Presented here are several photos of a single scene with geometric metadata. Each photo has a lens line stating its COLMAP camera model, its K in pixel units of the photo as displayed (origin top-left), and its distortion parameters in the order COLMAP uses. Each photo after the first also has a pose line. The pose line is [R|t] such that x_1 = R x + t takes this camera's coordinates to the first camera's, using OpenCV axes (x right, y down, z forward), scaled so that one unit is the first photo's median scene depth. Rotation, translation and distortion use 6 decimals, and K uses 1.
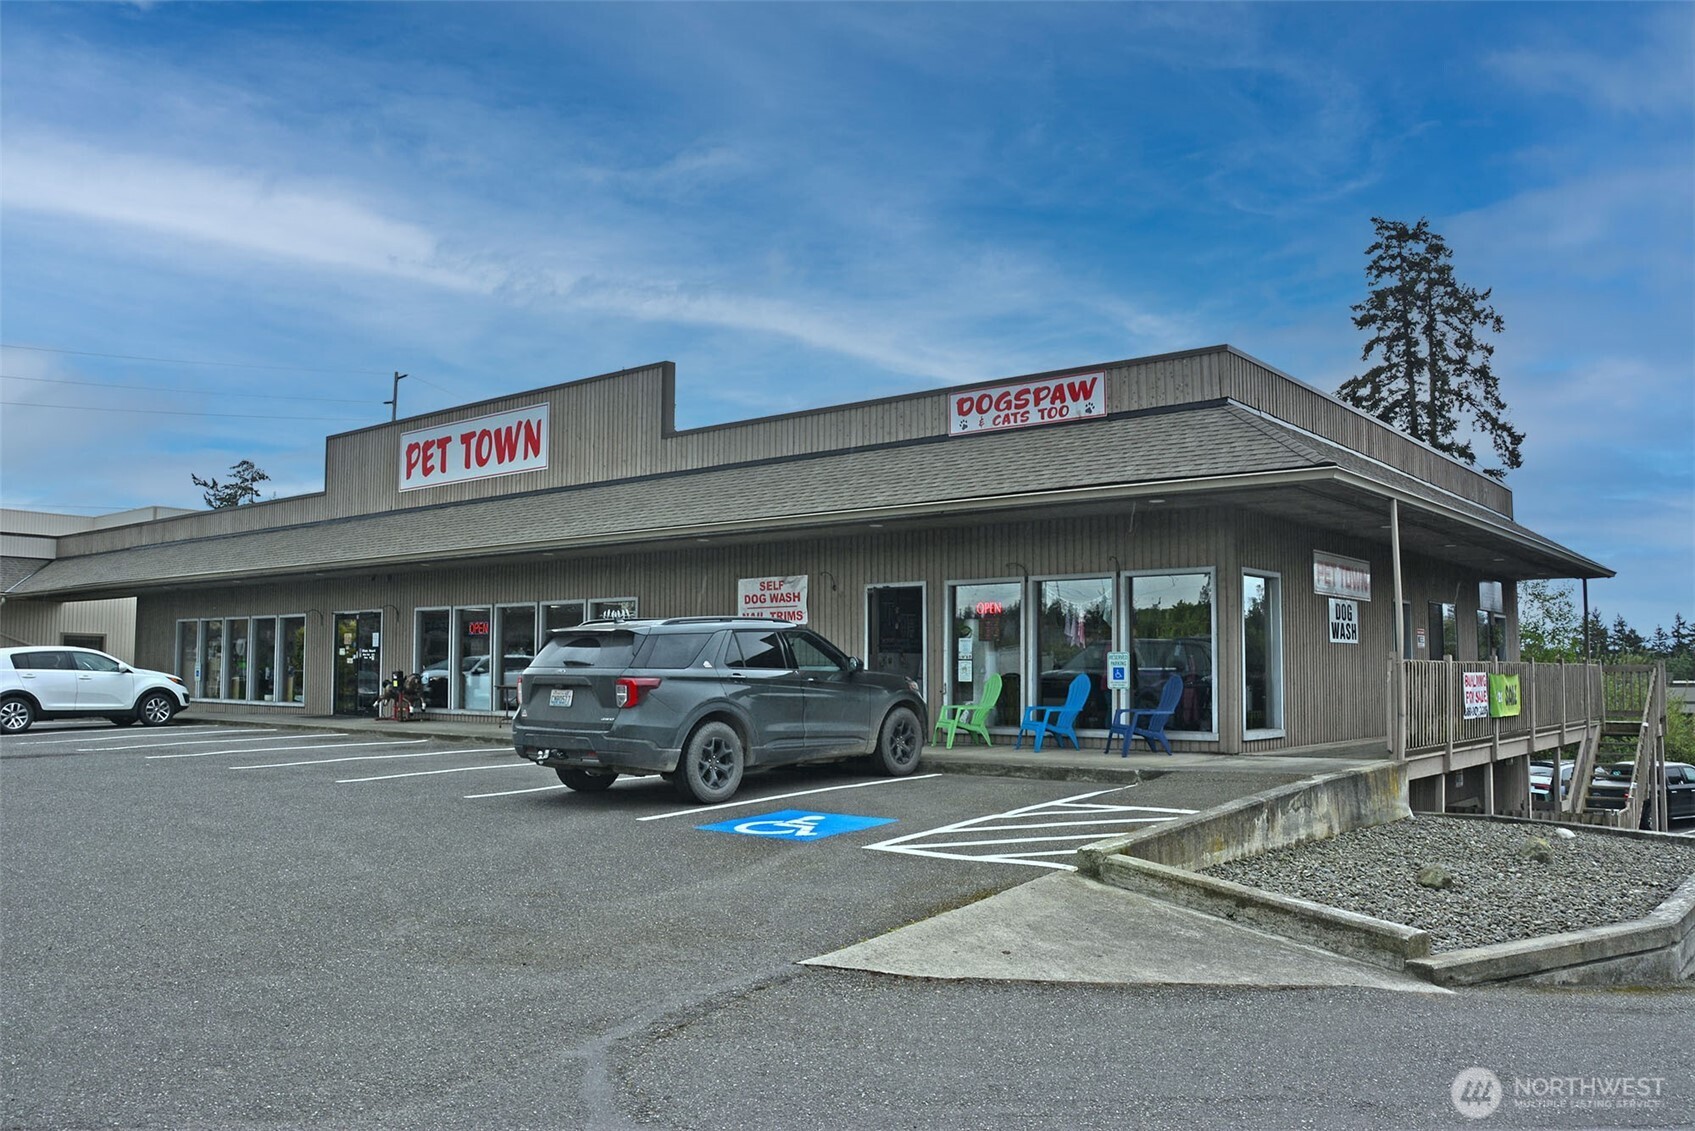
lens RADIAL K [[1344.9, 0, 875.7], [0, 1344.9, 566.0], [0, 0, 1]] dist [-0.144934, 0.129583]
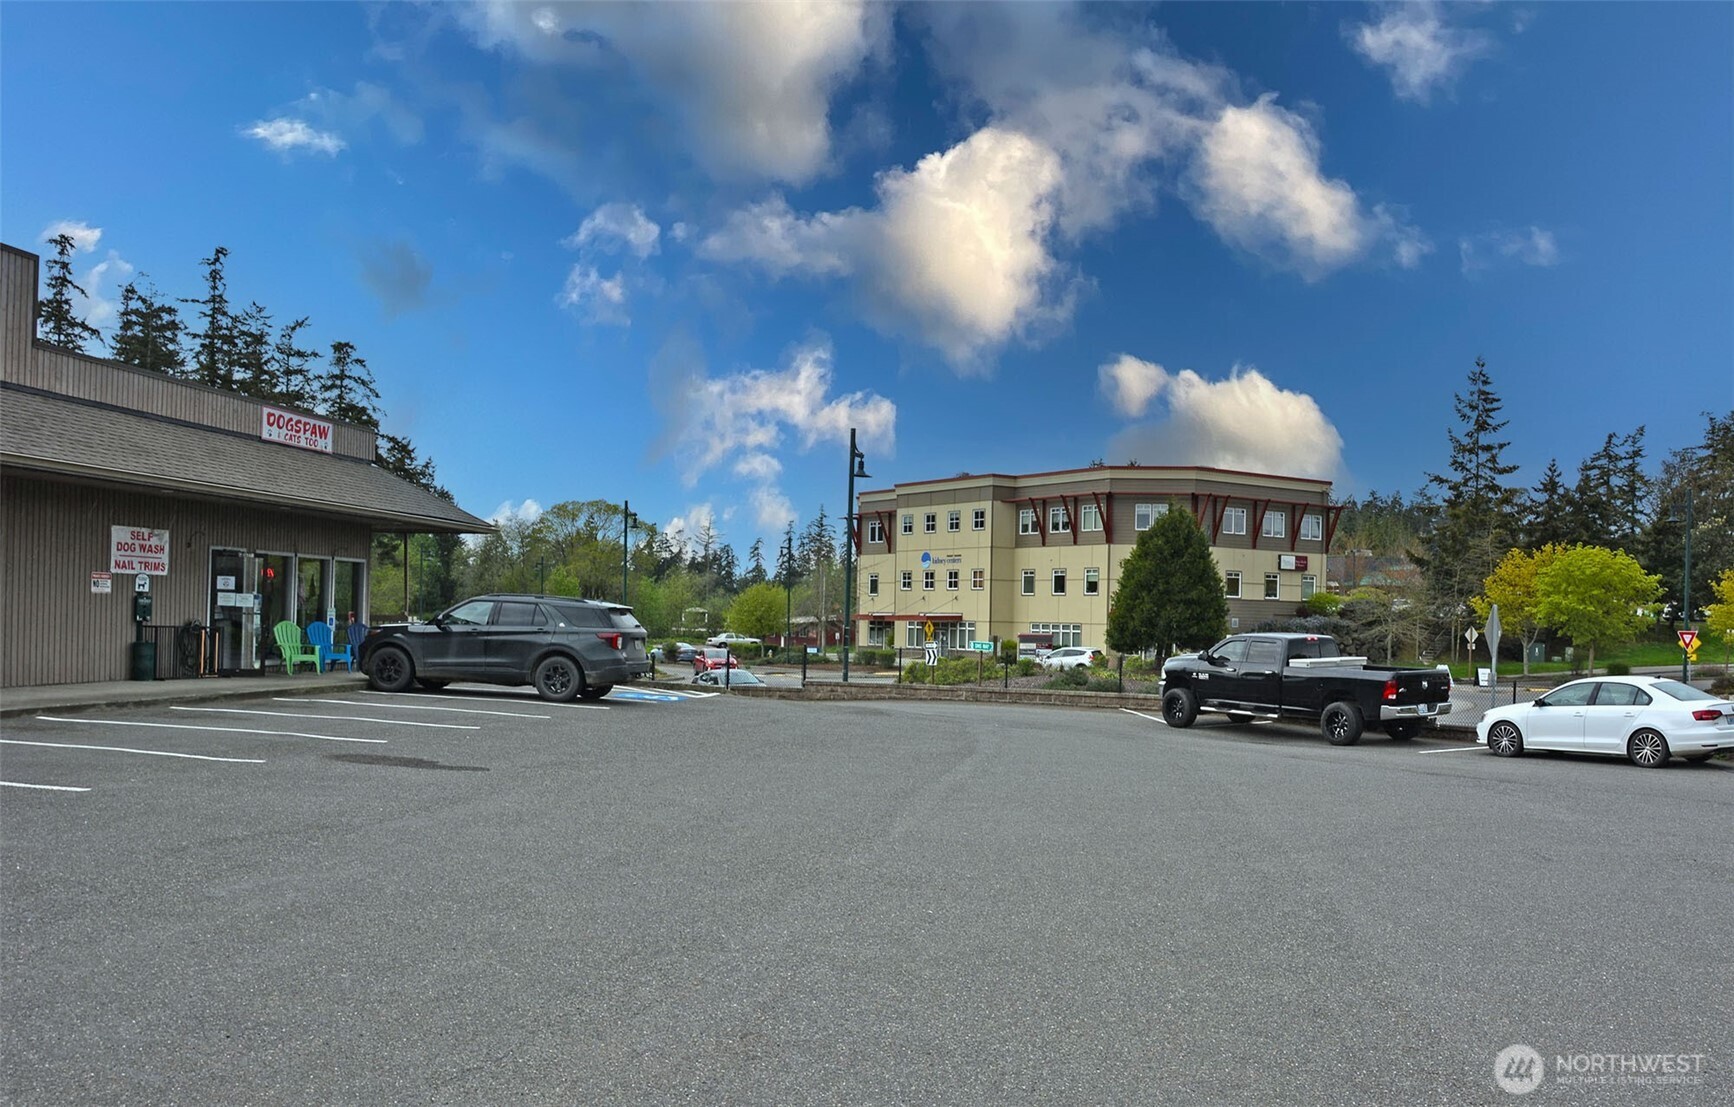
lens RADIAL K [[1518.9, 0, 864.7], [0, 1518.9, 612.7], [0, 0, 1]] dist [-0.009552, -0.001582]
pose [[-0.478386, -0.010524, 0.878087, -1.132793], [-0.096397, 0.994515, -0.040598, 0.055404], [-0.872843, -0.104066, -0.476777, 0.877783]]
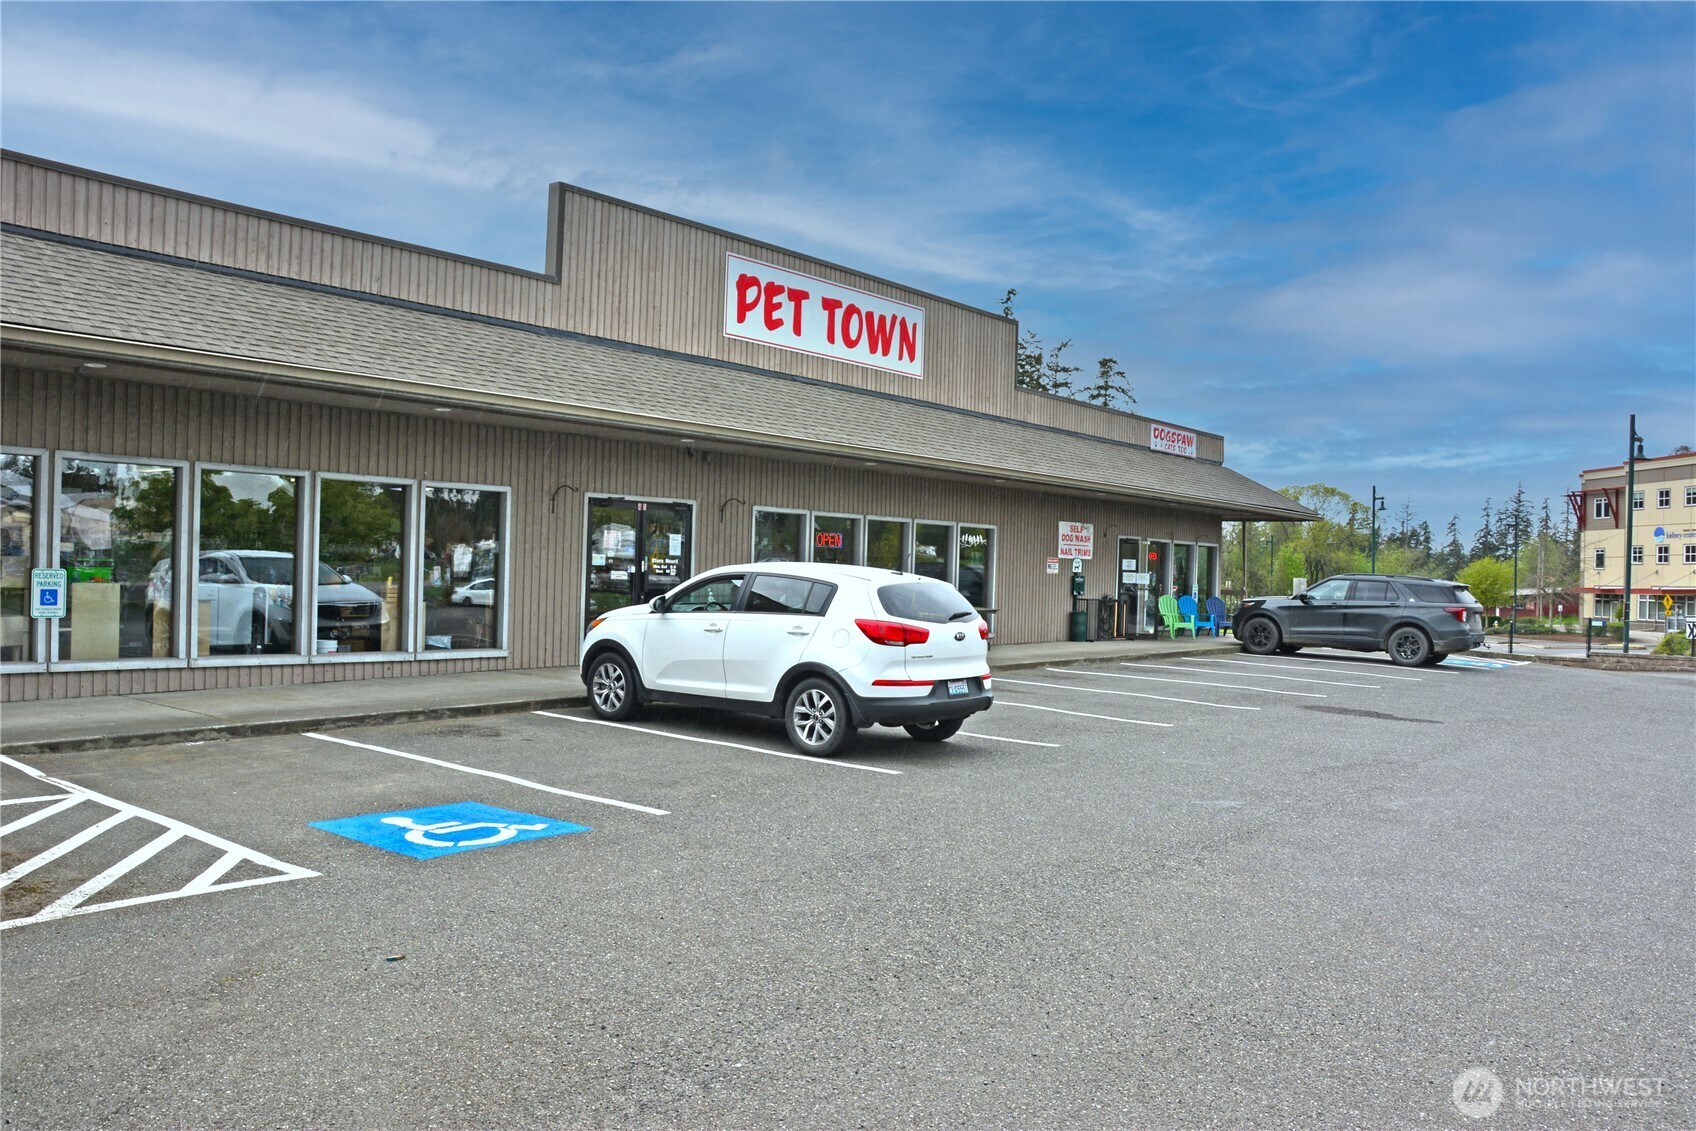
lens RADIAL K [[1345.7, 0, 876.2], [0, 1345.7, 566.0], [0, 0, 1]] dist [-0.144934, 0.129583]
pose [[-0.013985, 0.002310, 0.999900, -1.161869], [-0.107356, 0.994213, -0.003798, 0.063968], [-0.994122, -0.107399, -0.013656, 0.999937]]
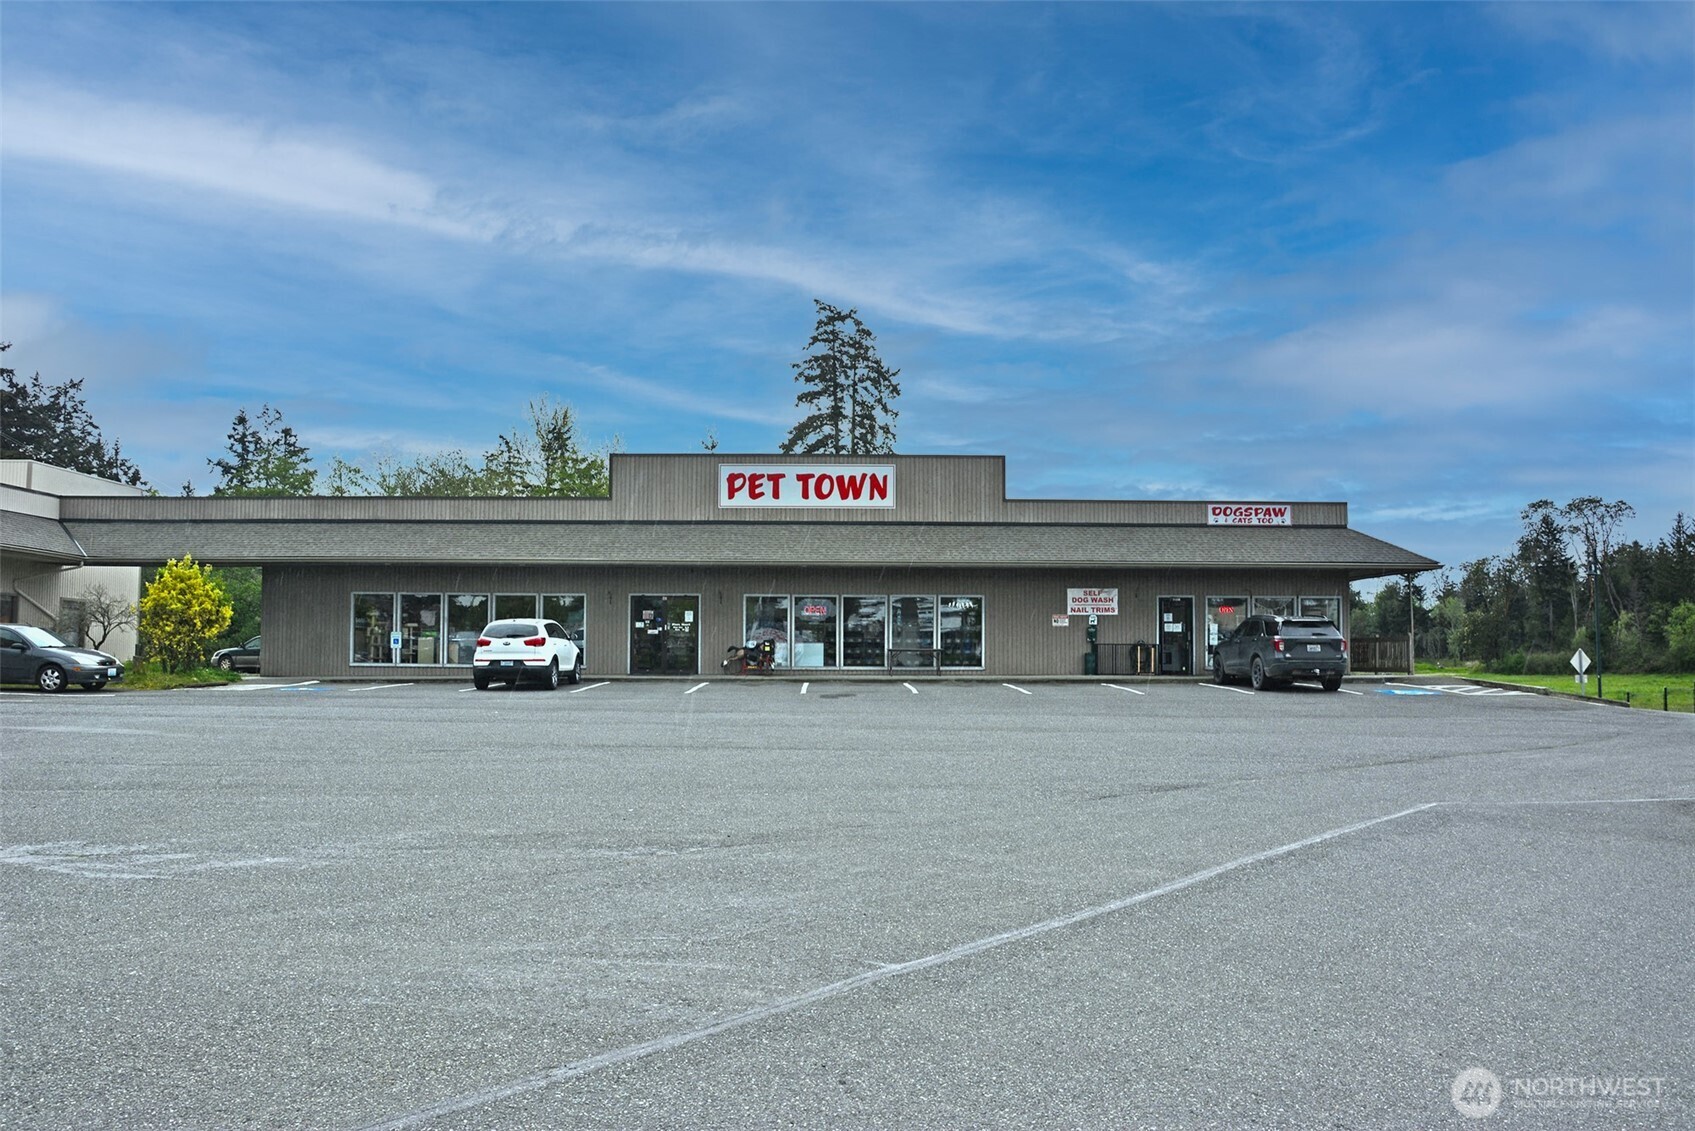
lens RADIAL K [[1344.9, 0, 875.7], [0, 1344.9, 566.0], [0, 0, 1]] dist [-0.144934, 0.129583]
pose [[0.760125, 0.042924, 0.648357, -1.226657], [-0.053246, 0.998575, -0.003686, 0.000111], [-0.647591, -0.031721, 0.761327, -0.162733]]
